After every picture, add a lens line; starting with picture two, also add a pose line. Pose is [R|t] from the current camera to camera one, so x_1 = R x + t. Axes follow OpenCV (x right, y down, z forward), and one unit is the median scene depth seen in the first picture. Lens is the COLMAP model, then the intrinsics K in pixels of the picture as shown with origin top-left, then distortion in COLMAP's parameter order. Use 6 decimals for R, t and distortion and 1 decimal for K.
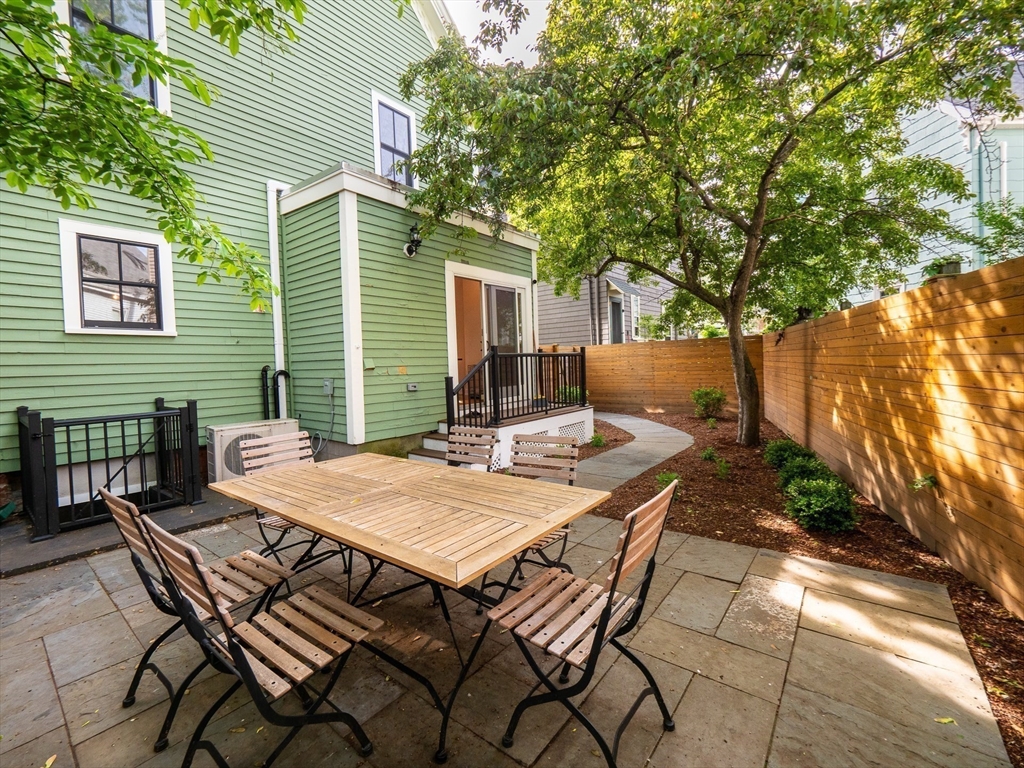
lens RADIAL K [[443.1, 0, 512.2], [0, 443.1, 379.6], [0, 0, 1]] dist [-0.010208, 0.000408]
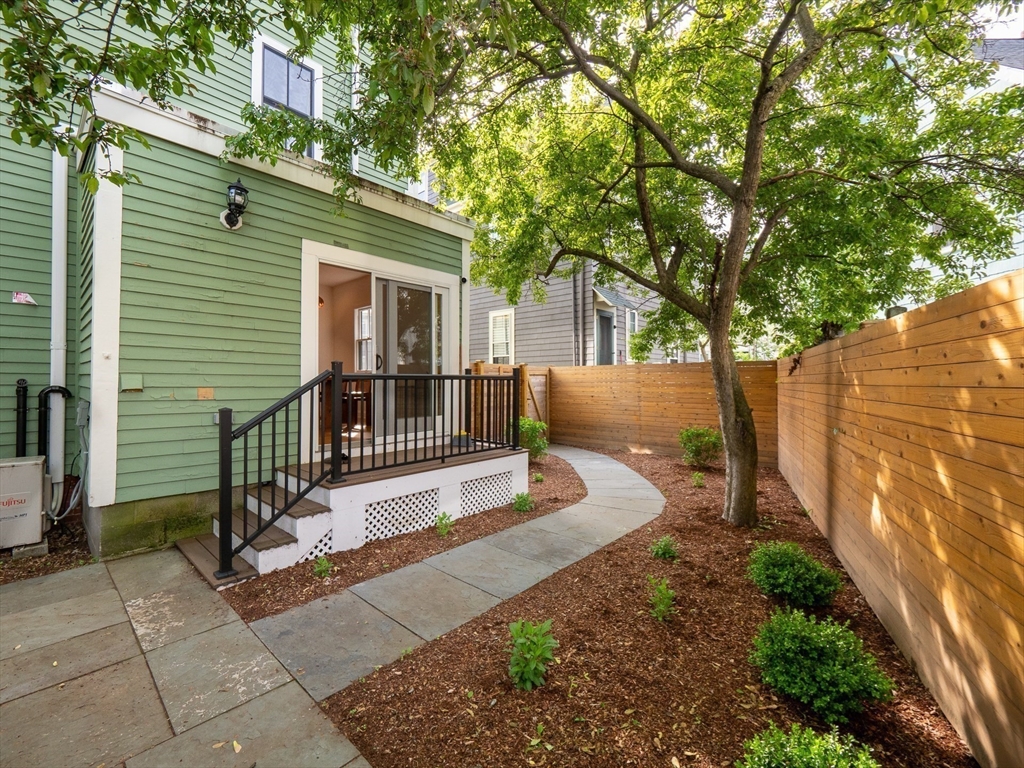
lens RADIAL K [[443.1, 0, 513.1], [0, 443.1, 379.0], [0, 0, 1]] dist [-0.010208, 0.000408]
pose [[0.997660, 0.036391, -0.057888, 0.217007], [-0.038764, 0.998431, -0.040400, -0.028478], [0.056327, 0.042549, 0.997505, 0.297544]]
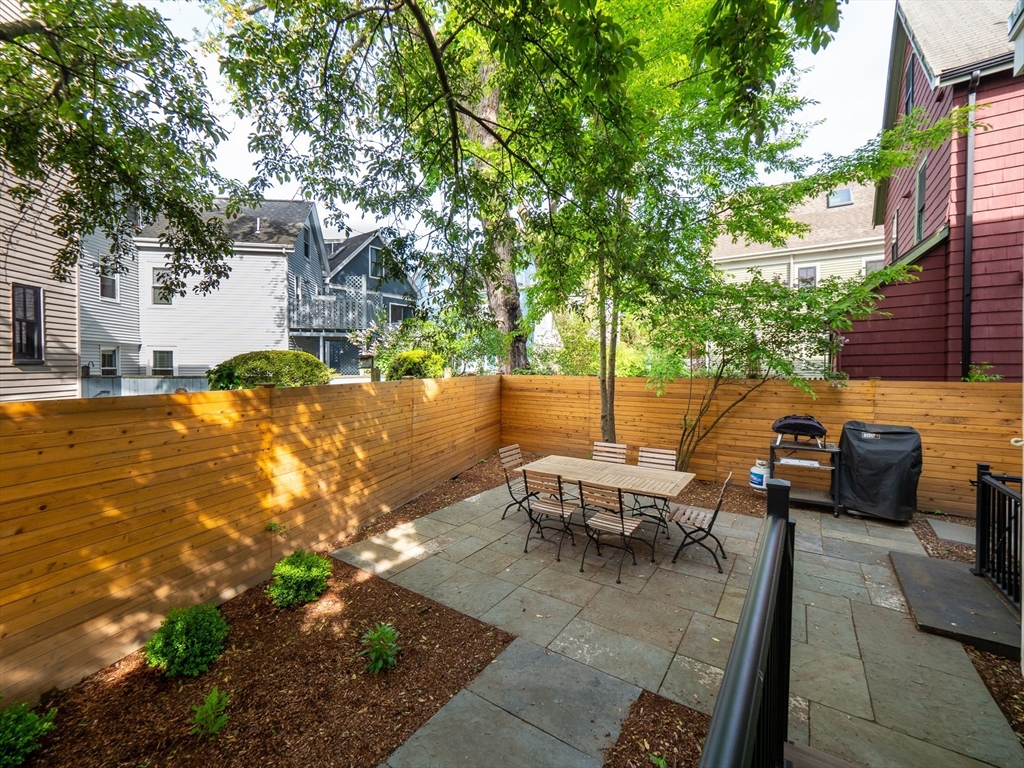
lens RADIAL K [[443.1, 0, 508.7], [0, 443.1, 377.2], [0, 0, 1]] dist [-0.010208, 0.000408]
pose [[-0.996591, 0.036458, -0.074012, 0.118762], [0.032216, 0.997813, 0.057712, -0.128820], [0.075955, 0.055131, -0.995586, 1.016684]]
